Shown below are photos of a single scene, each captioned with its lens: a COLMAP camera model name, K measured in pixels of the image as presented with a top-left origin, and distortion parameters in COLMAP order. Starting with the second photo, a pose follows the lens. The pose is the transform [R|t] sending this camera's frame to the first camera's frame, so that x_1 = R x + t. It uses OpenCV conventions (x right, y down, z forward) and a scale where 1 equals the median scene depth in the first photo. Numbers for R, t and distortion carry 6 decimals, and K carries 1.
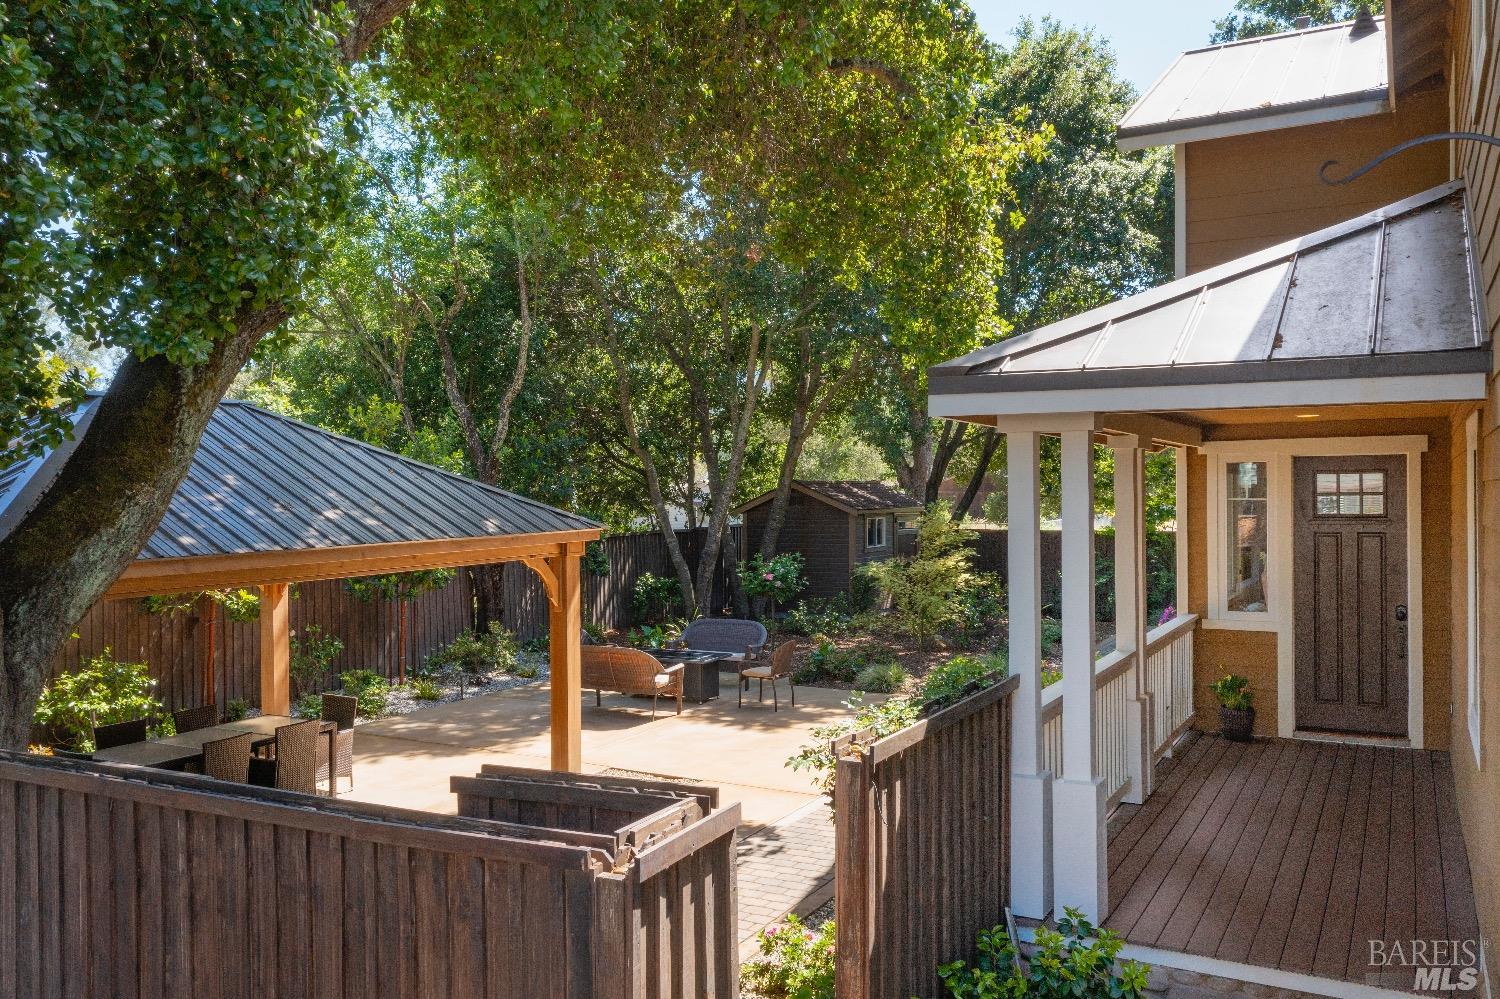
lens RADIAL K [[1199.1, 0, 748.0], [0, 1199.1, 498.5], [0, 0, 1]] dist [0.001274, 0.018802]
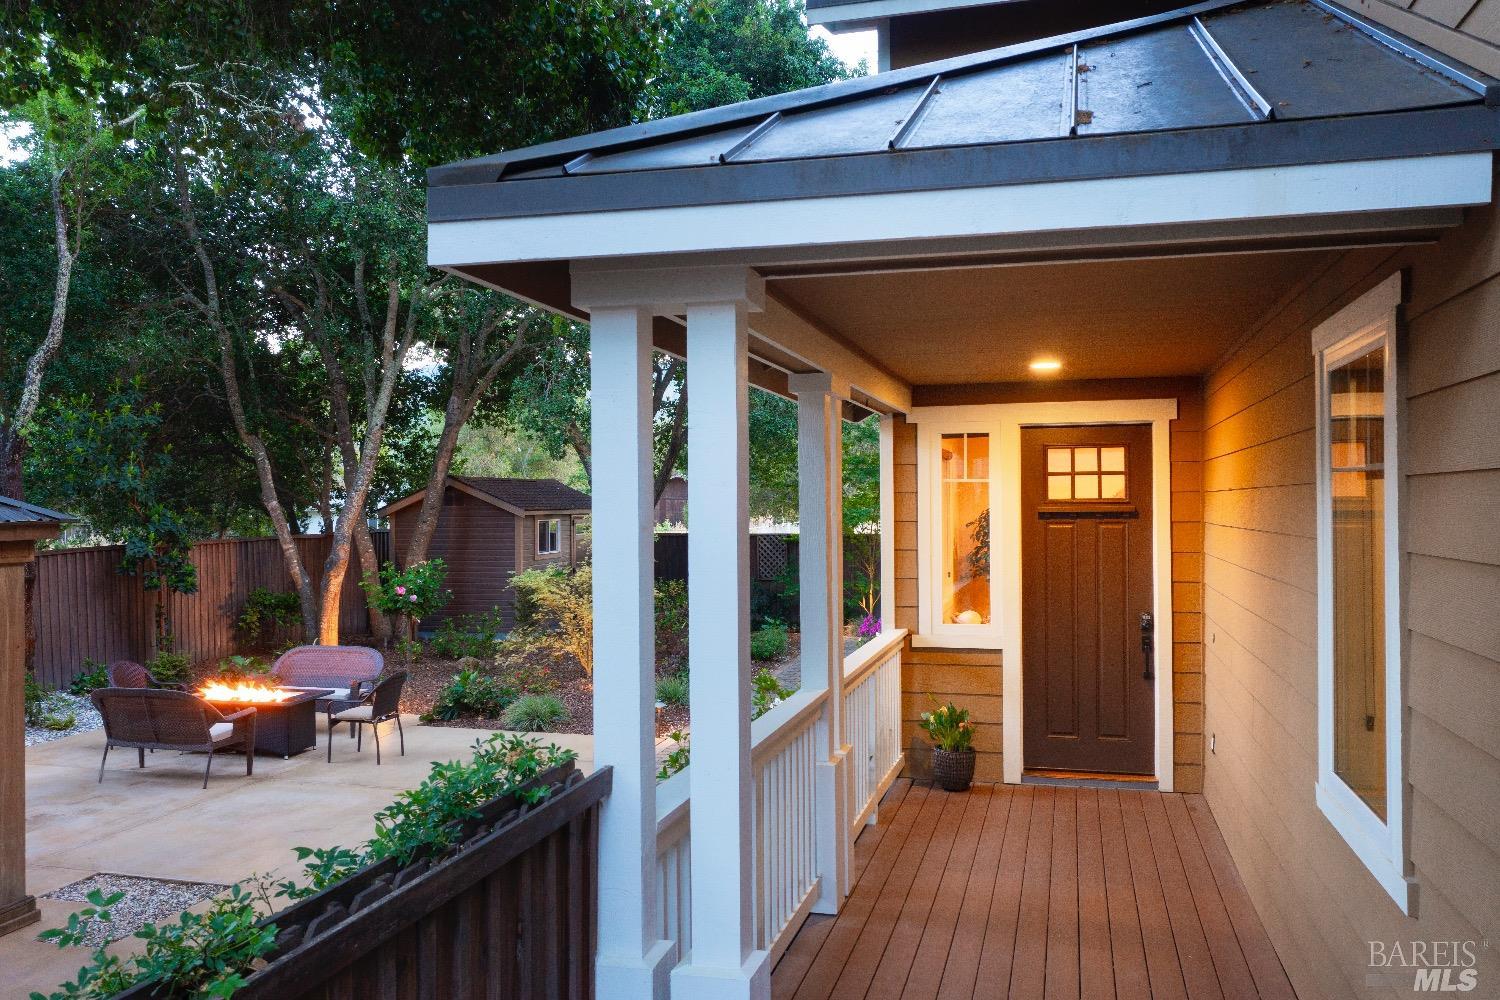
lens RADIAL K [[1199.1, 0, 748.0], [0, 1199.1, 499.0], [0, 0, 1]] dist [0.001274, 0.018802]
pose [[0.971193, 0.002061, 0.238286, 0.092731], [0.000076, 0.999960, -0.008958, 0.020088], [-0.238295, 0.008718, 0.971154, 0.278682]]
